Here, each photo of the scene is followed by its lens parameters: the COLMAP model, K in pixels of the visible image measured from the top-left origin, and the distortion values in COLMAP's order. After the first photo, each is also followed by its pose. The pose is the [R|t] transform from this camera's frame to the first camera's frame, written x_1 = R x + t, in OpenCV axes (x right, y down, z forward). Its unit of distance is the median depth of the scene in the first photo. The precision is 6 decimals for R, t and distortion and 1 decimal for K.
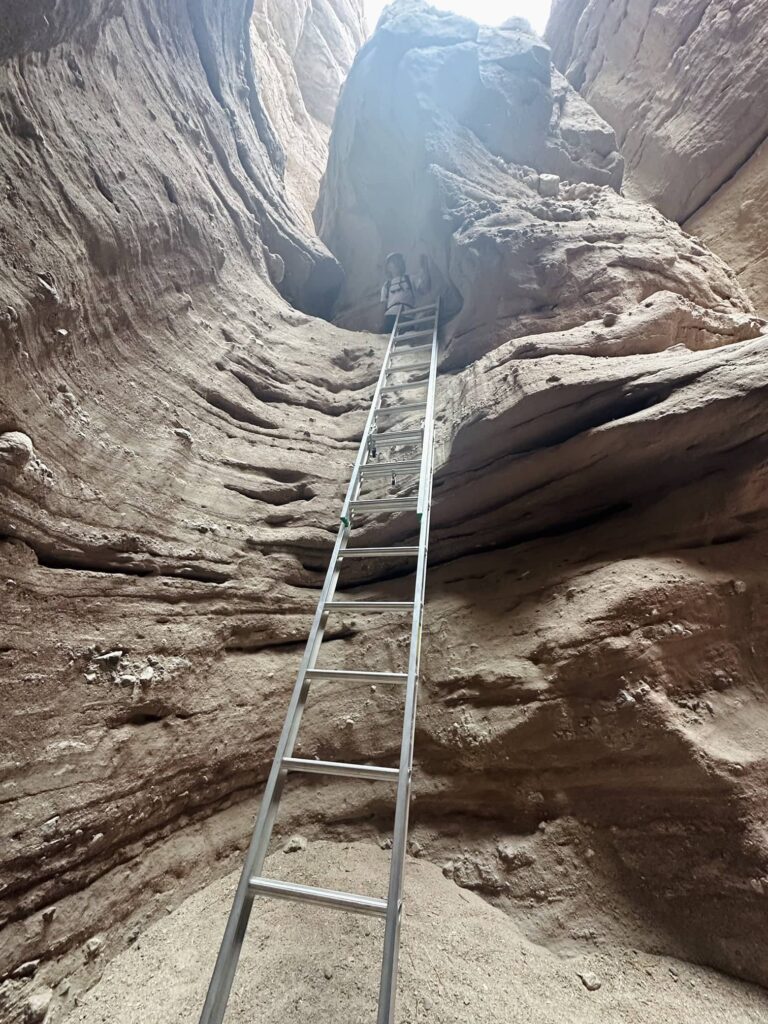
lens RADIAL K [[408.5, 0, 385.7], [0, 408.5, 510.5], [0, 0, 1]] dist [-0.006590, 0.001589]
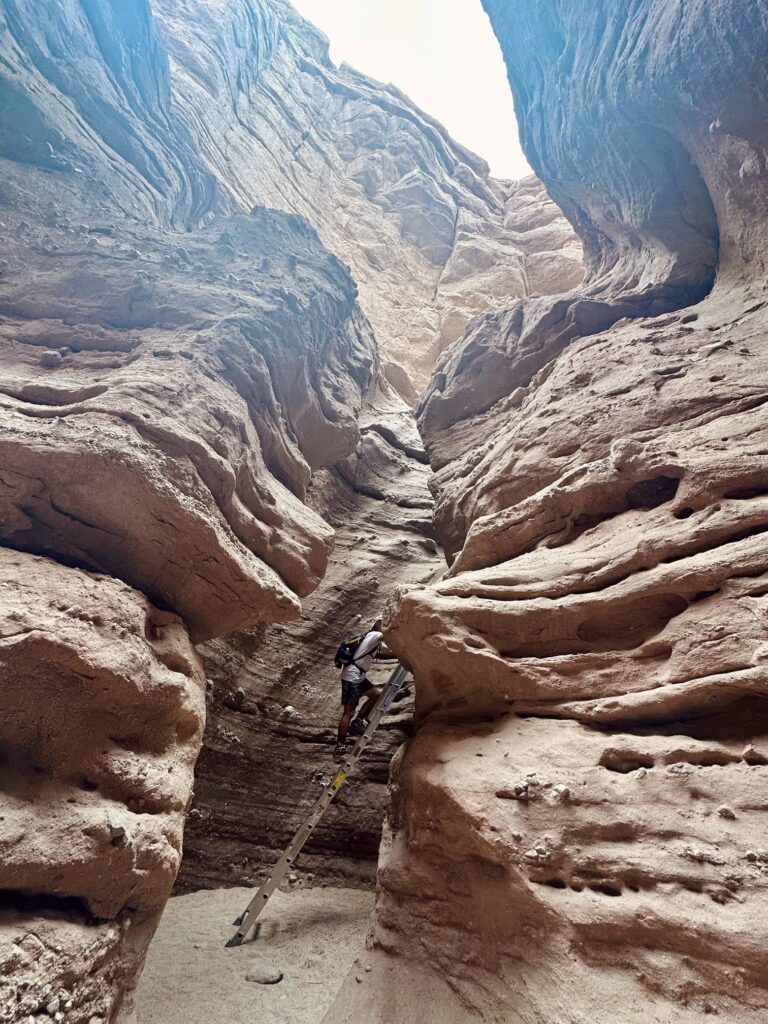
lens RADIAL K [[408.5, 0, 383.6], [0, 408.5, 506.1], [0, 0, 1]] dist [-0.006590, 0.001589]
pose [[0.347865, -0.454495, -0.820015, 2.050310], [0.188919, 0.890680, -0.413519, -0.061623], [0.918313, -0.011067, 0.395699, 0.167014]]
